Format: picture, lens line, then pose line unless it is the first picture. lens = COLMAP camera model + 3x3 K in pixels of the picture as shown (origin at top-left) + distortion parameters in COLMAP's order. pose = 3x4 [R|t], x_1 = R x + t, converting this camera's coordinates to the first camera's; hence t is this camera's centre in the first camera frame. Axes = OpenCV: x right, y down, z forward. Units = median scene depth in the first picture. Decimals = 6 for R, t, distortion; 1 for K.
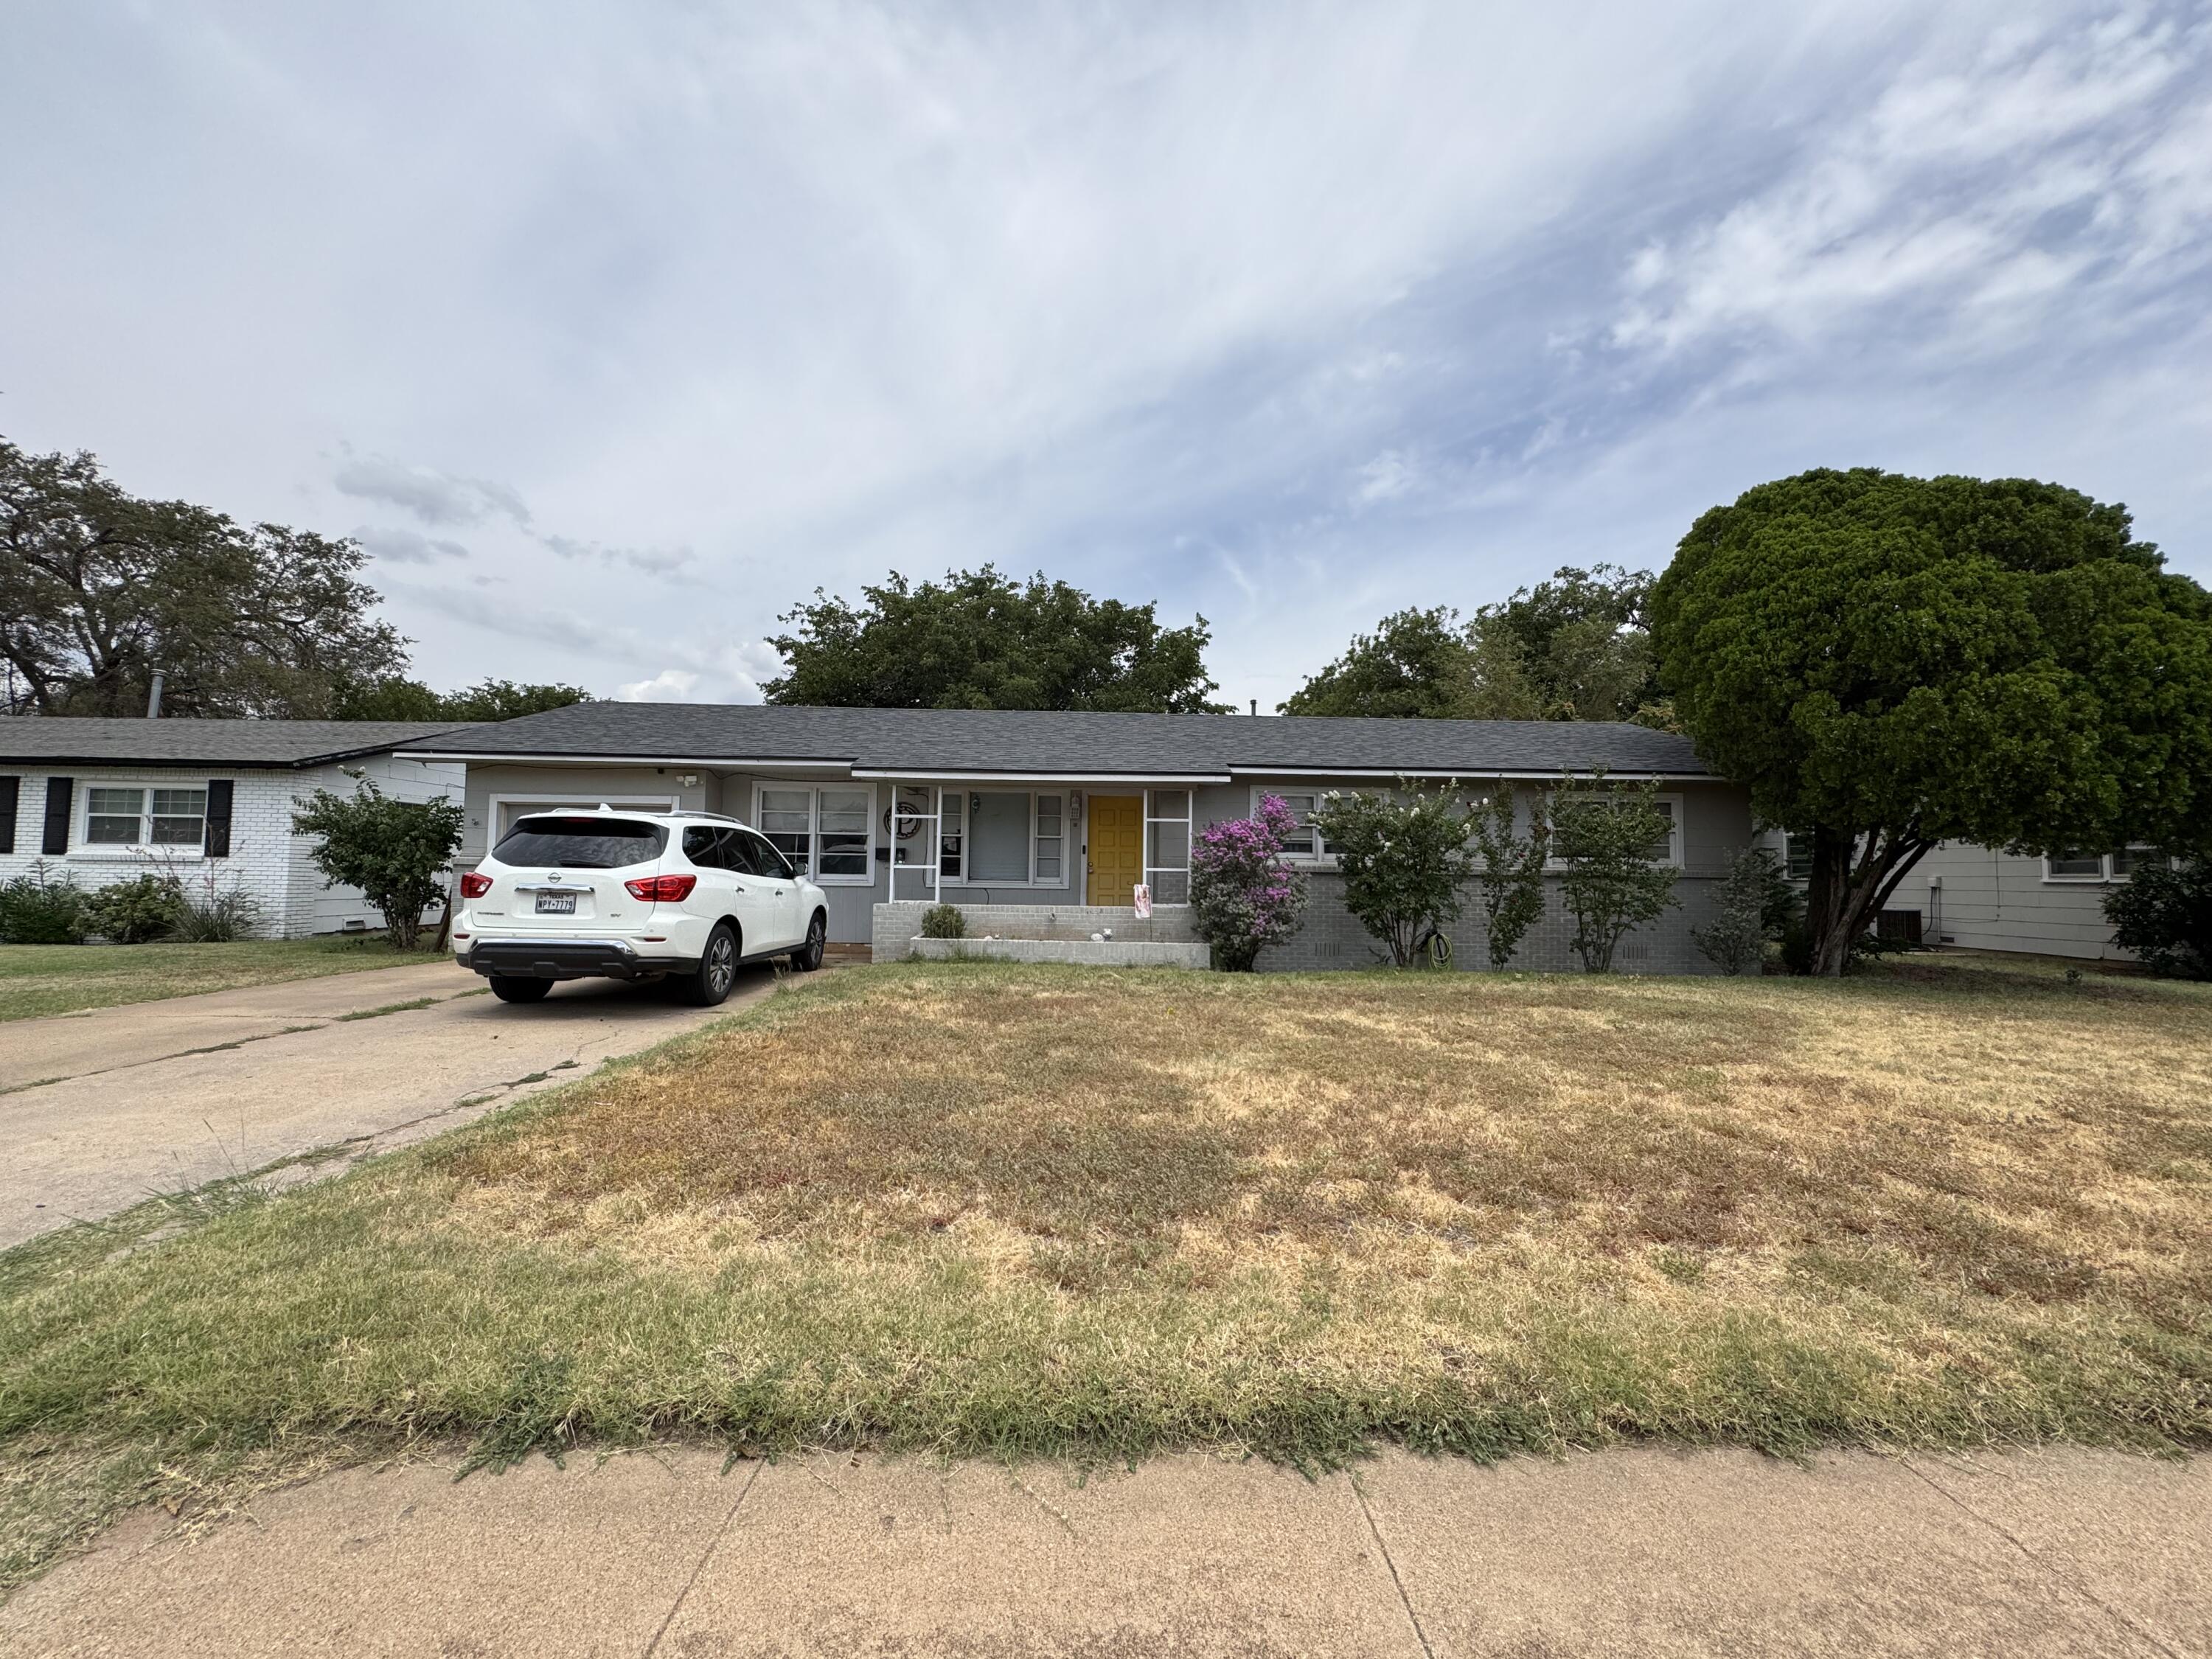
lens RADIAL K [[876.5, 0, 1103.2], [0, 876.5, 833.9], [0, 0, 1]] dist [0.001903, 0.000090]
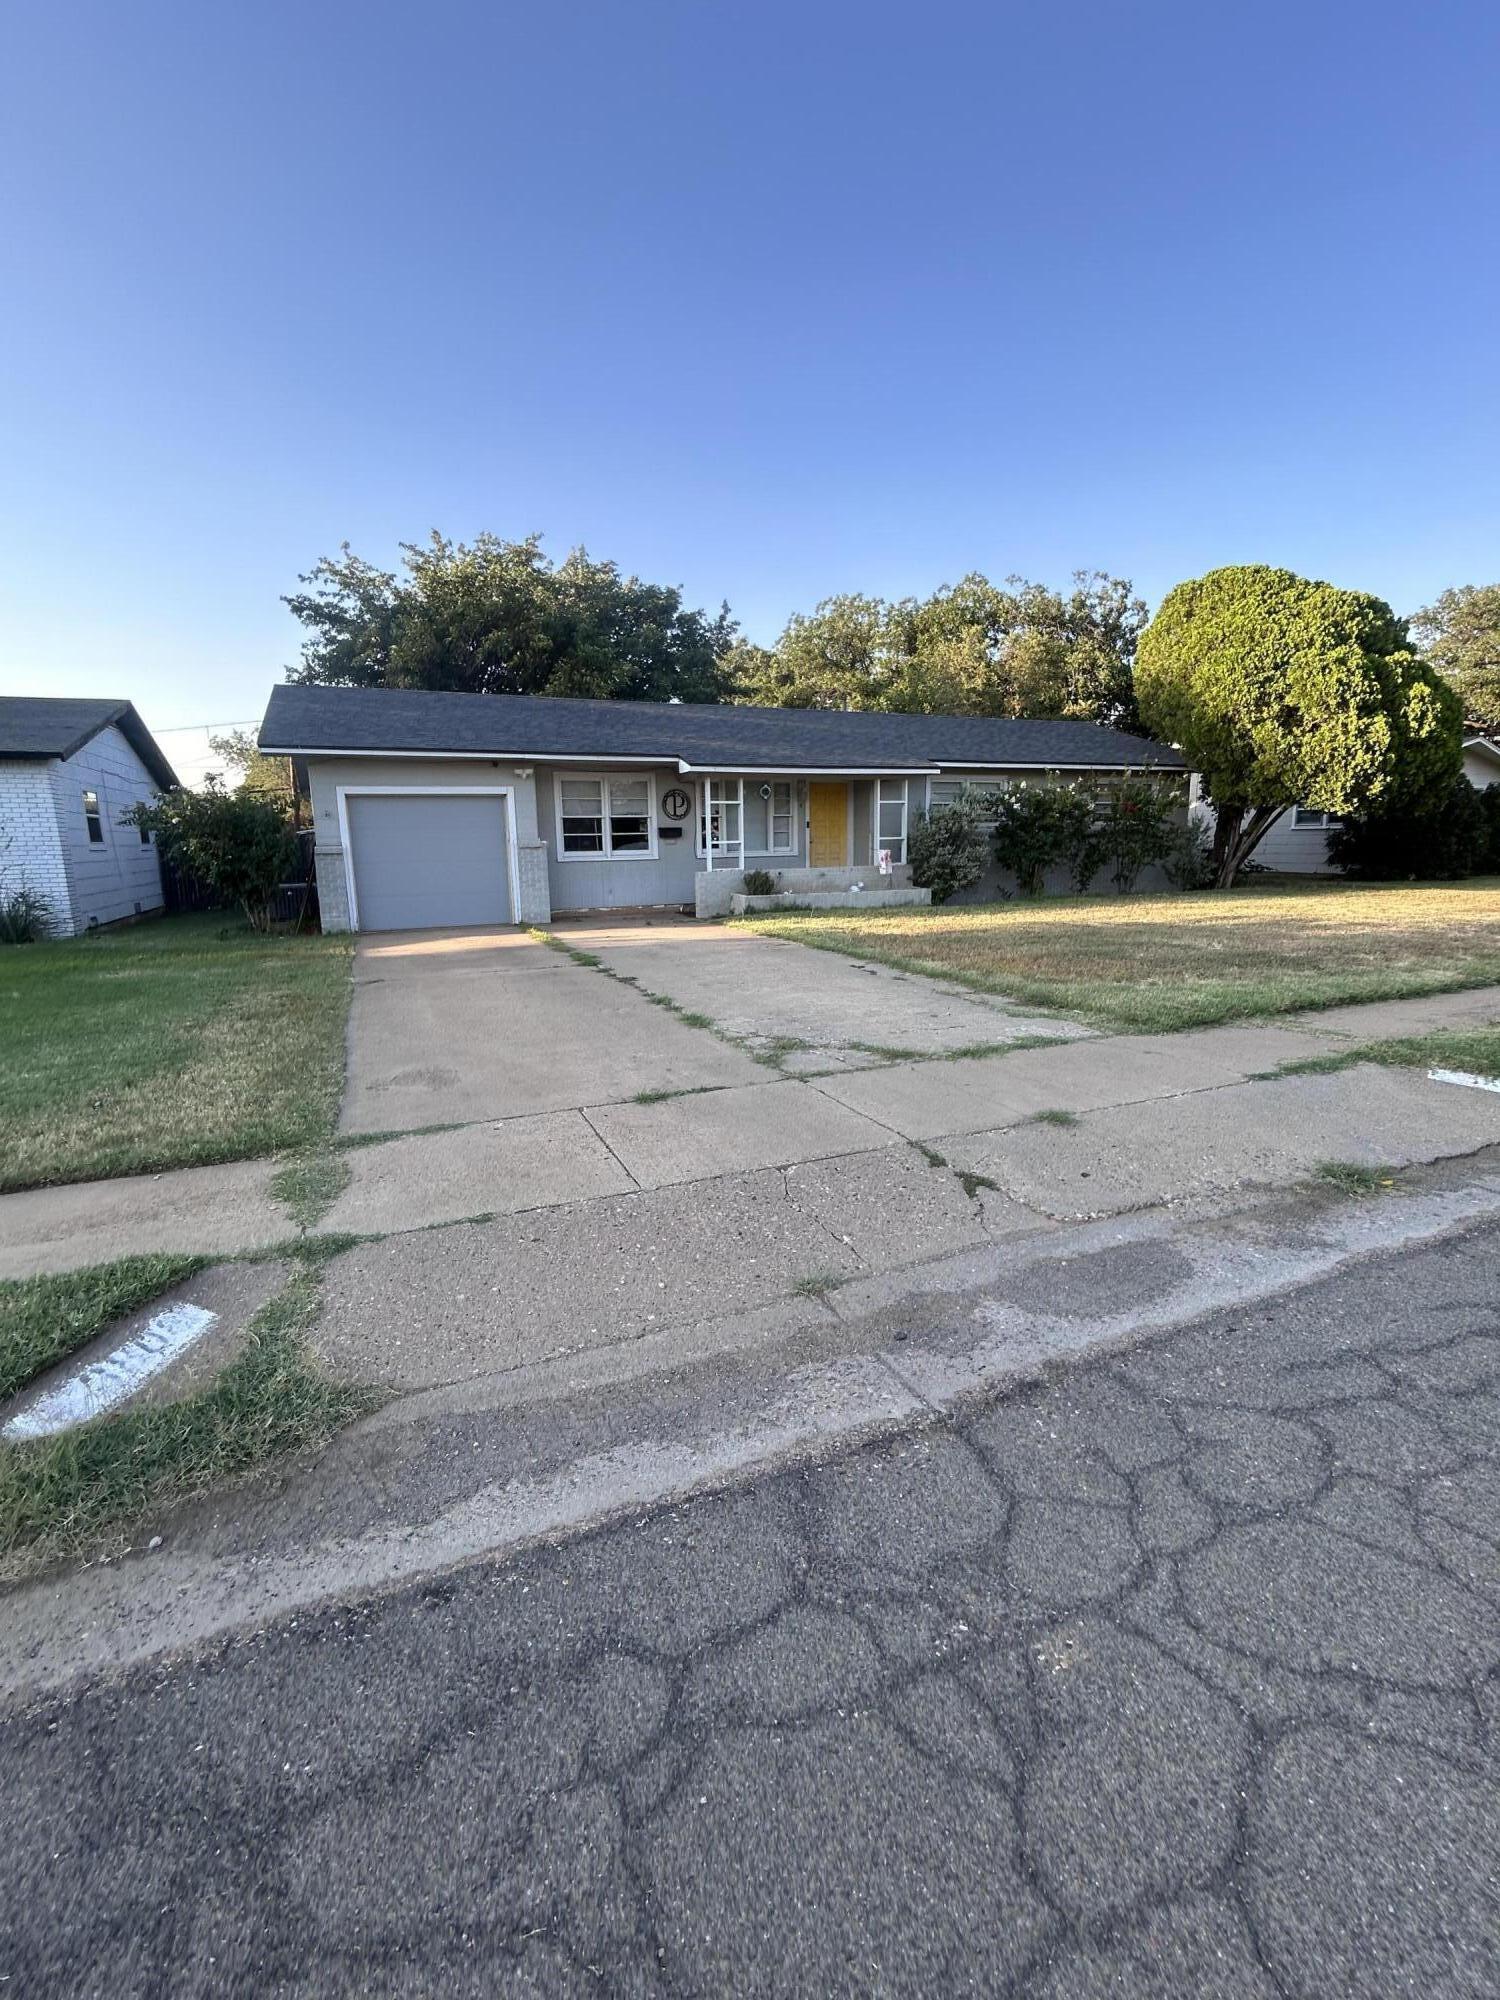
lens RADIAL K [[902.8, 0, 755.1], [0, 902.8, 999.3], [0, 0, 1]] dist [0.000850, 0.000009]
pose [[0.922451, -0.098907, 0.373231, -0.665089], [0.015496, 0.975339, 0.220169, -0.027266], [-0.385803, -0.197311, 0.901235, -0.253260]]
